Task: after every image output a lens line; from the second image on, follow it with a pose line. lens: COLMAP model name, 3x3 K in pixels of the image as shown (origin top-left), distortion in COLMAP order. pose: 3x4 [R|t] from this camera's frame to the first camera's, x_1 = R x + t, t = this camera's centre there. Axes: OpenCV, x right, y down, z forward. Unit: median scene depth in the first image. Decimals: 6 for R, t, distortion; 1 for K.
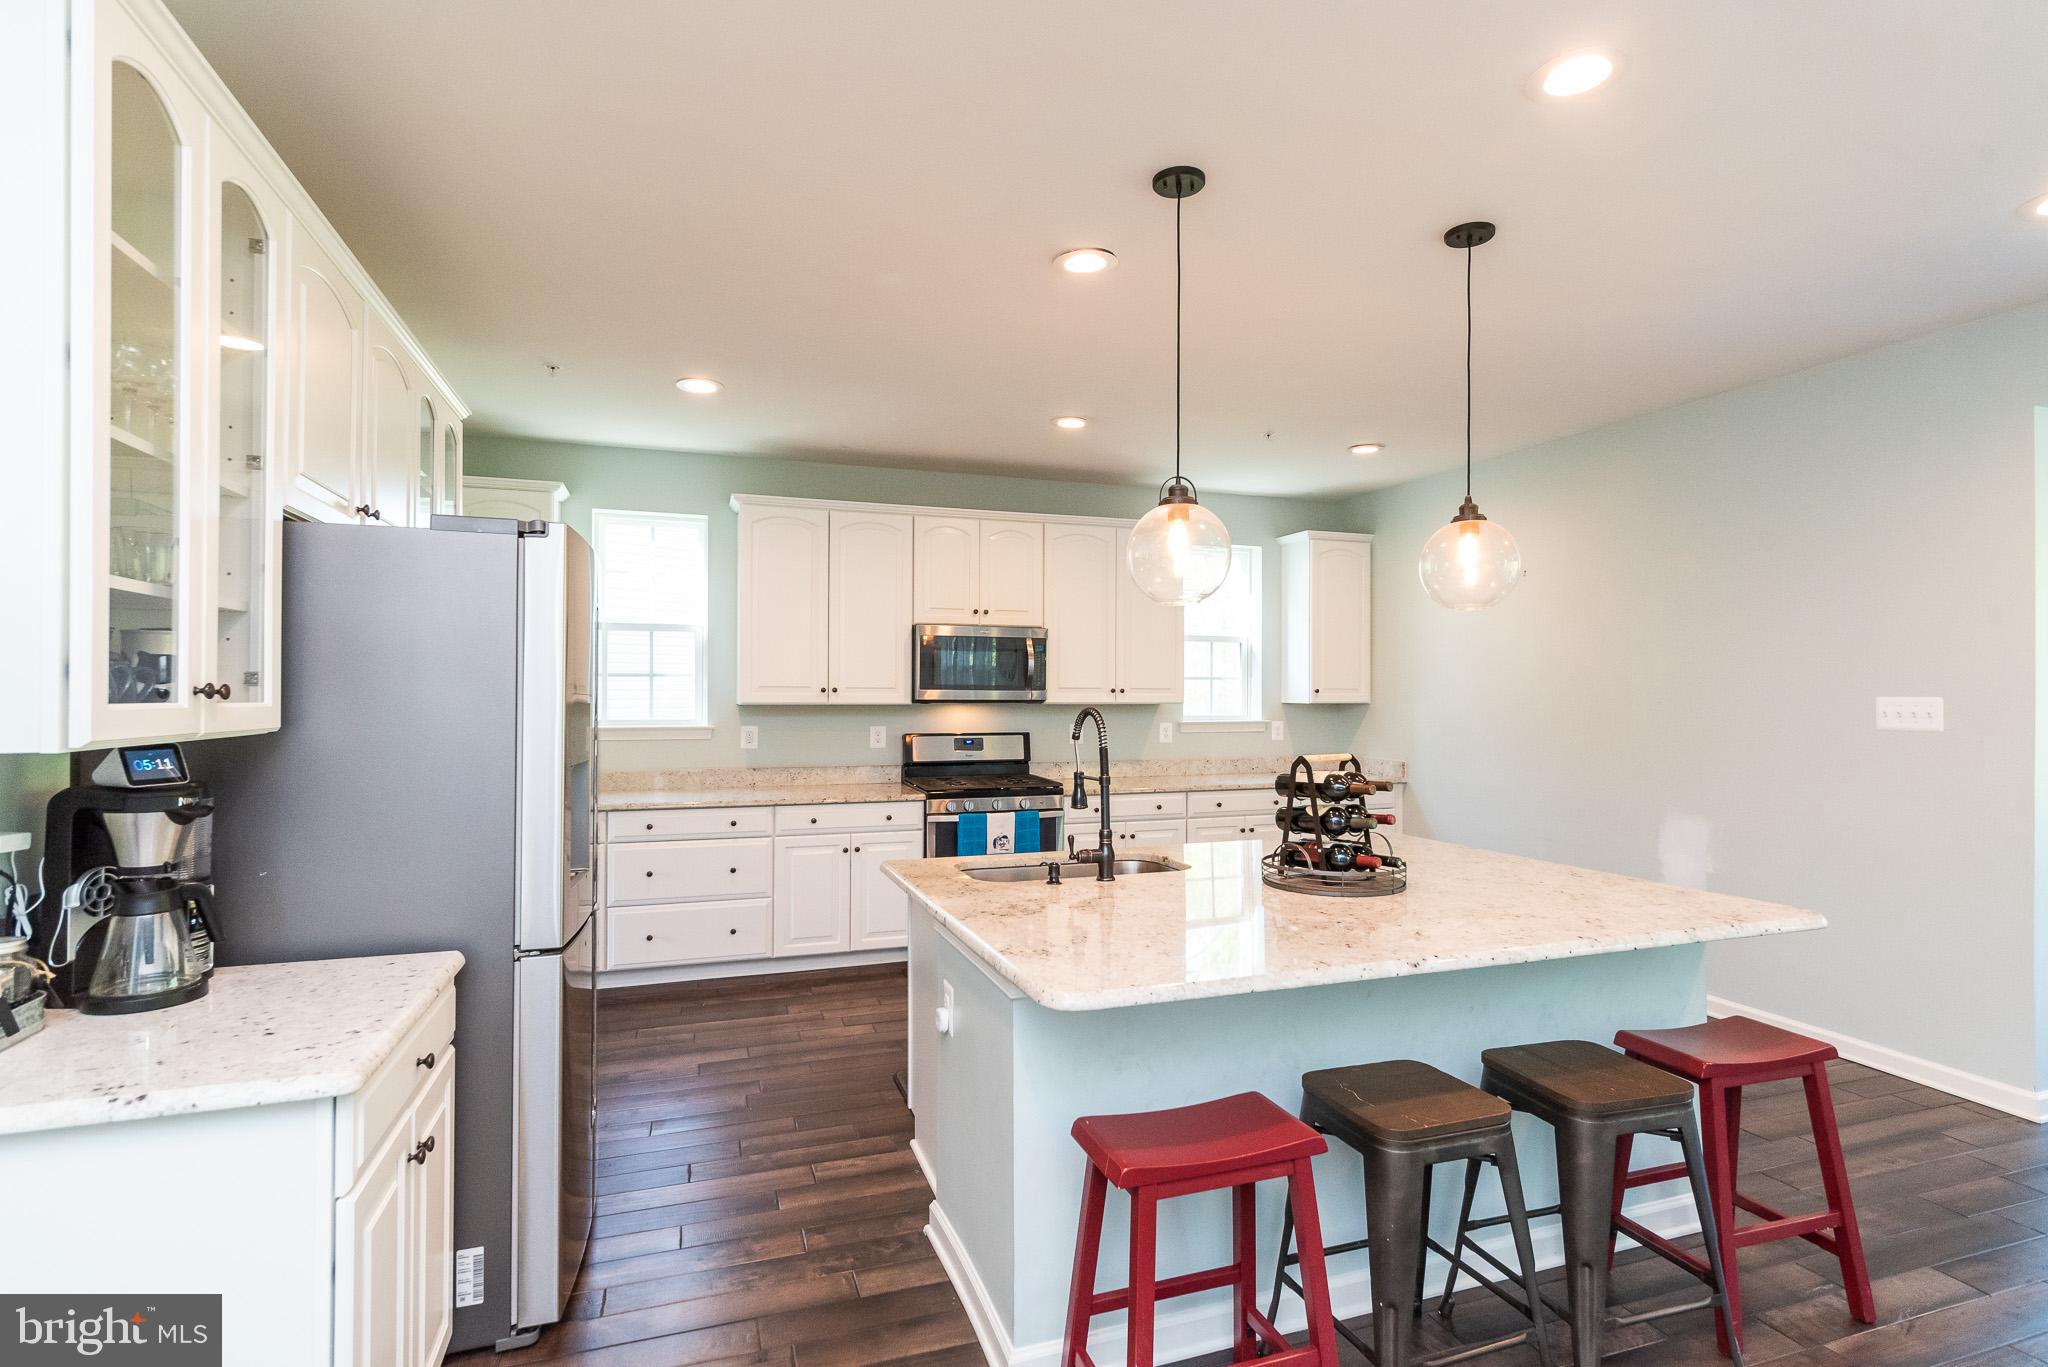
lens RADIAL K [[983.5, 0, 1026.6], [0, 983.5, 692.9], [0, 0, 1]] dist [-0.000649, 0.000060]
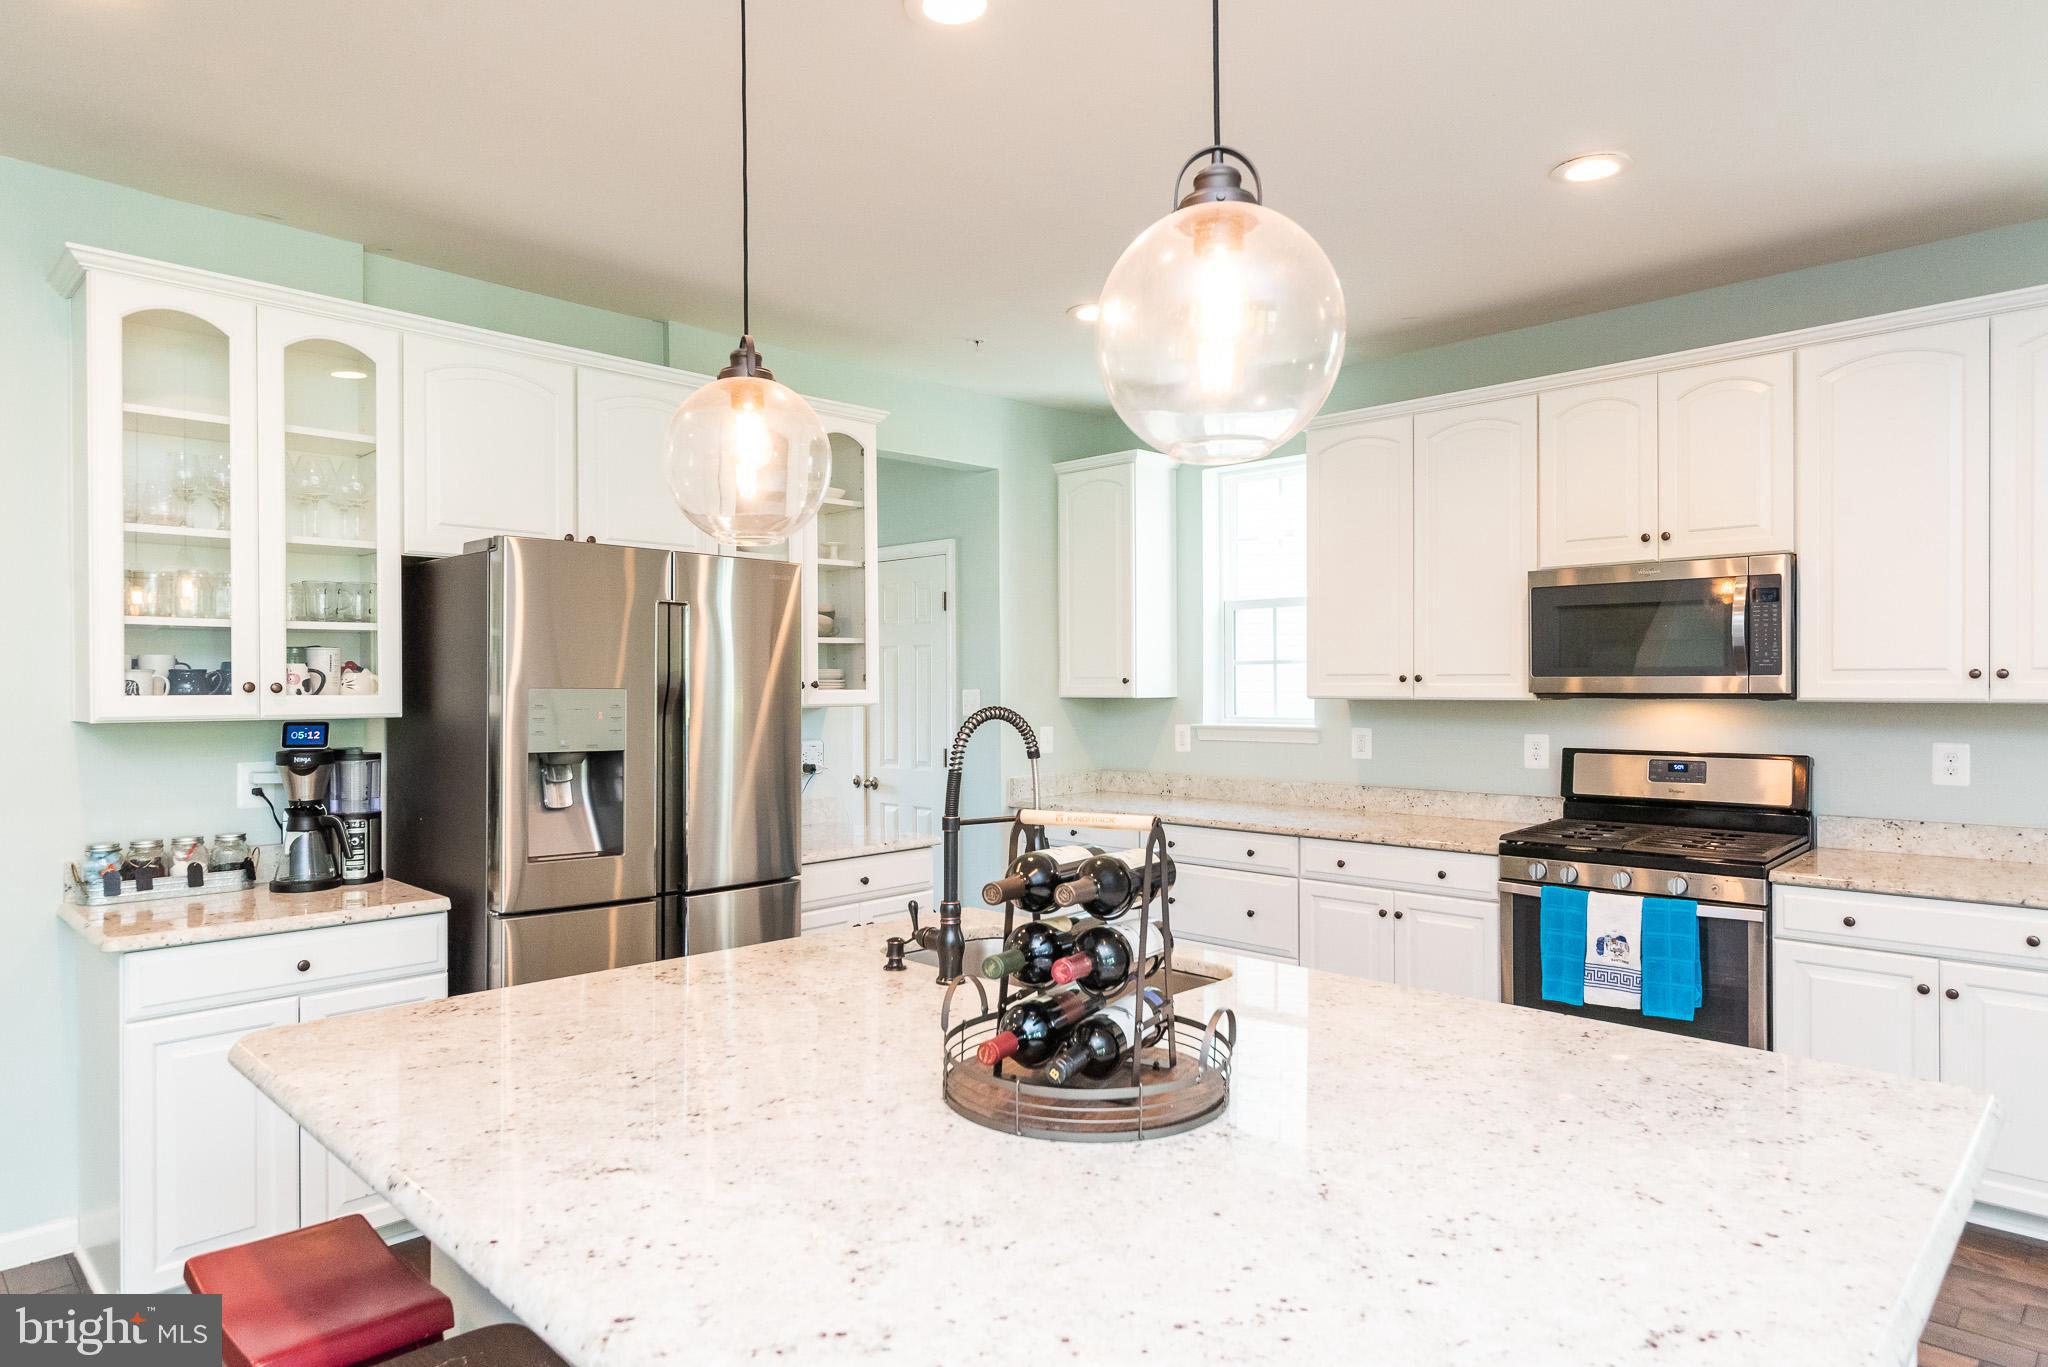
lens RADIAL K [[1209.0, 0, 1034.4], [0, 1209.0, 688.0], [0, 0, 1]] dist [0.002514, 0.001237]
pose [[0.459889, -0.002038, -0.887974, 0.414572], [0.005329, 0.999986, 0.000464, 0.001641], [0.887960, -0.004945, 0.459894, 0.366030]]
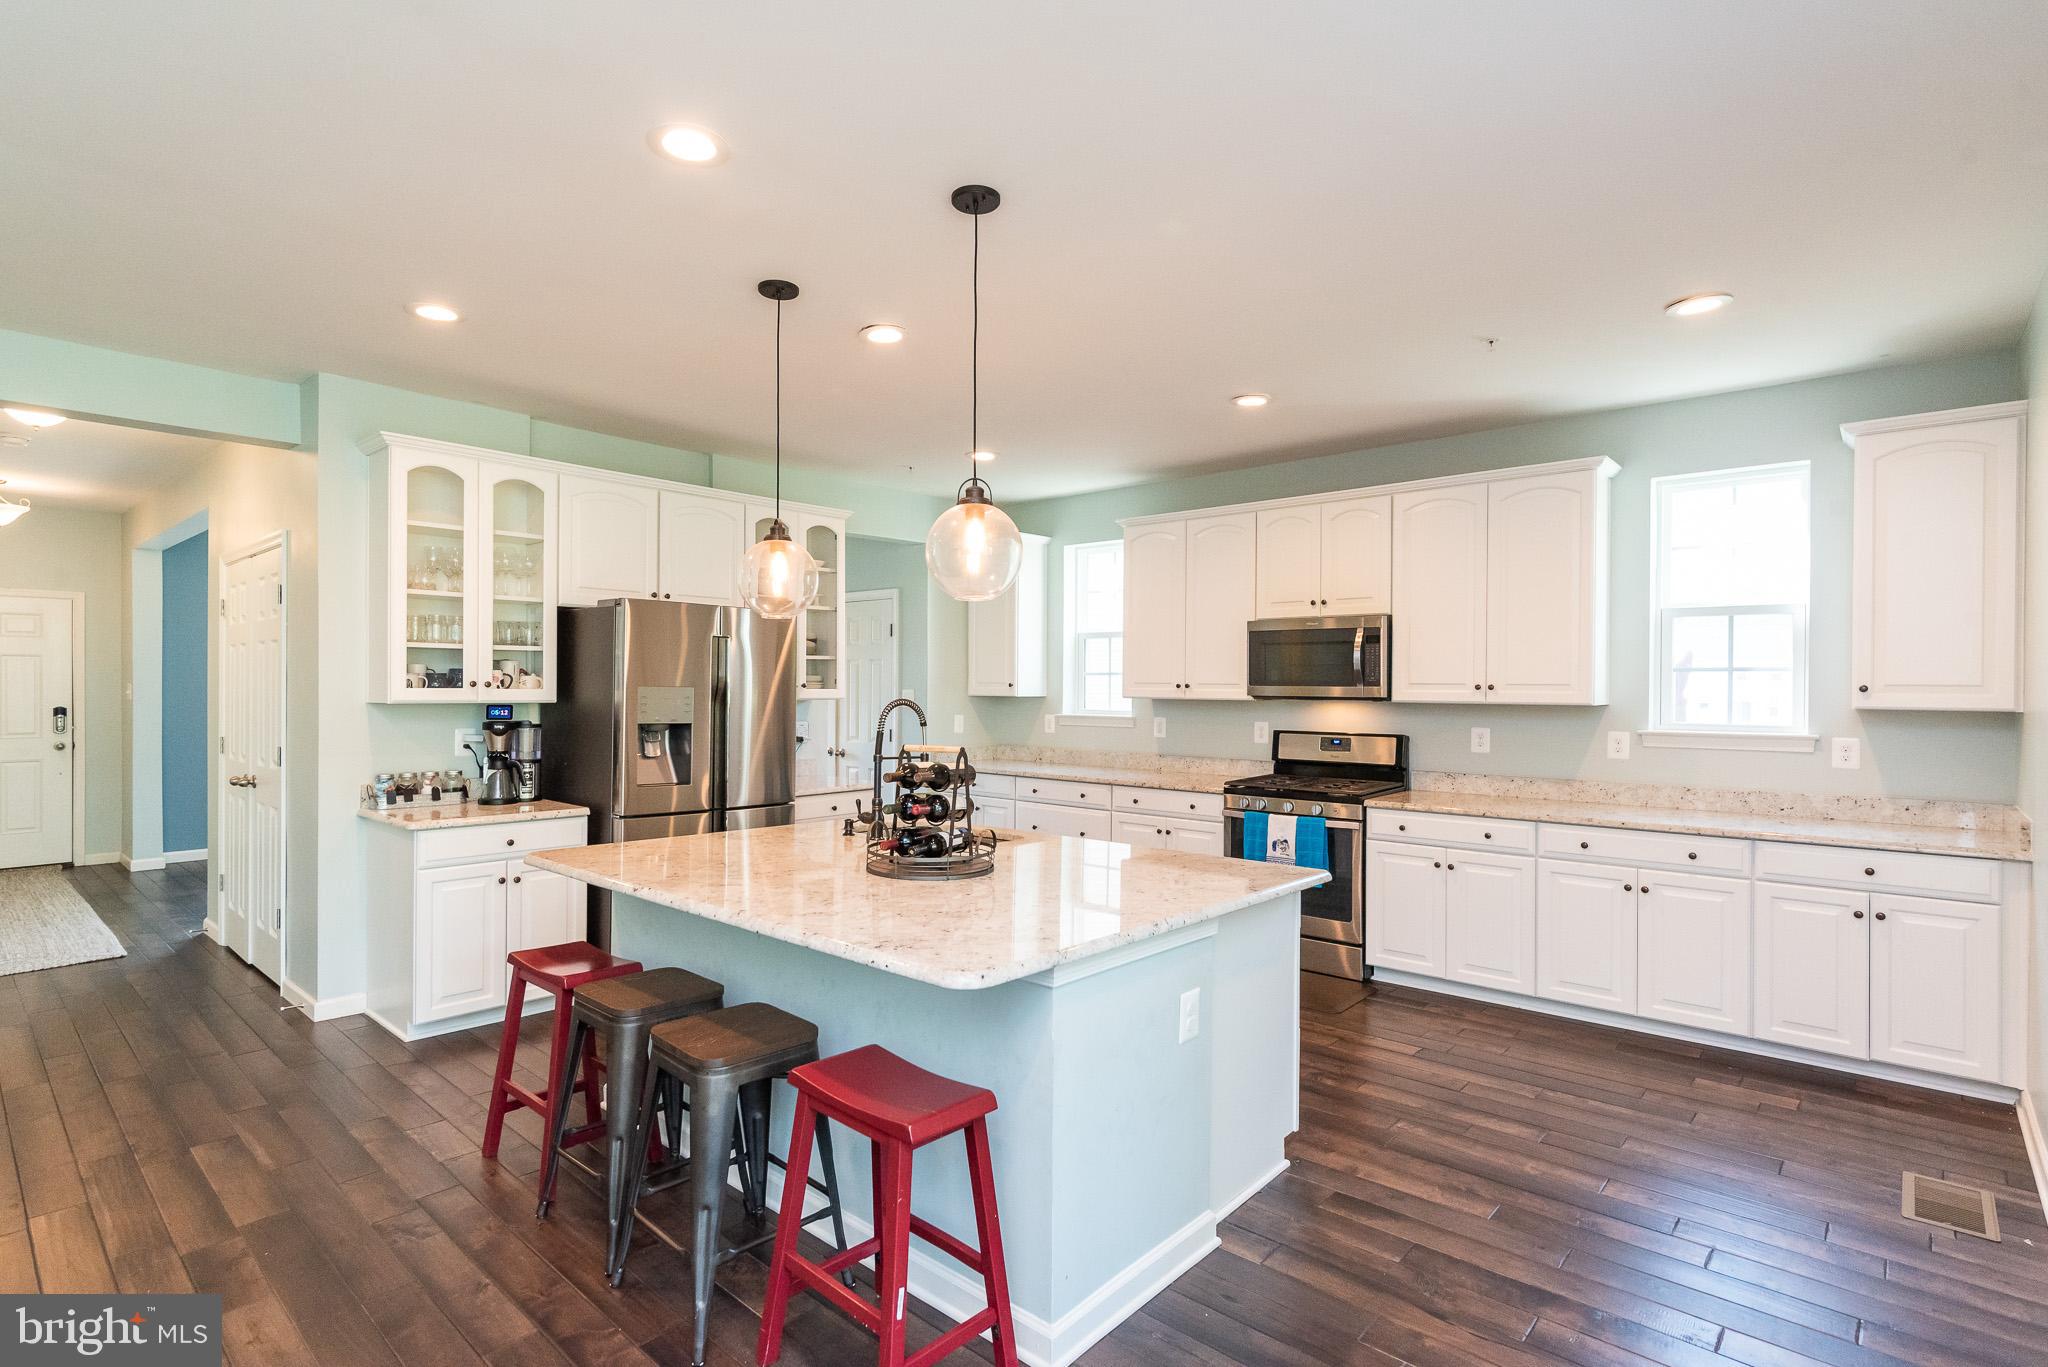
lens RADIAL K [[1010.0, 0, 1021.0], [0, 1010.0, 693.0], [0, 0, 1]] dist [0.002383, 0.001060]
pose [[0.493917, 0.006489, -0.869485, 0.660637], [-0.005670, 0.999975, 0.004242, 0.001273], [0.869491, 0.002835, 0.493941, 0.283005]]
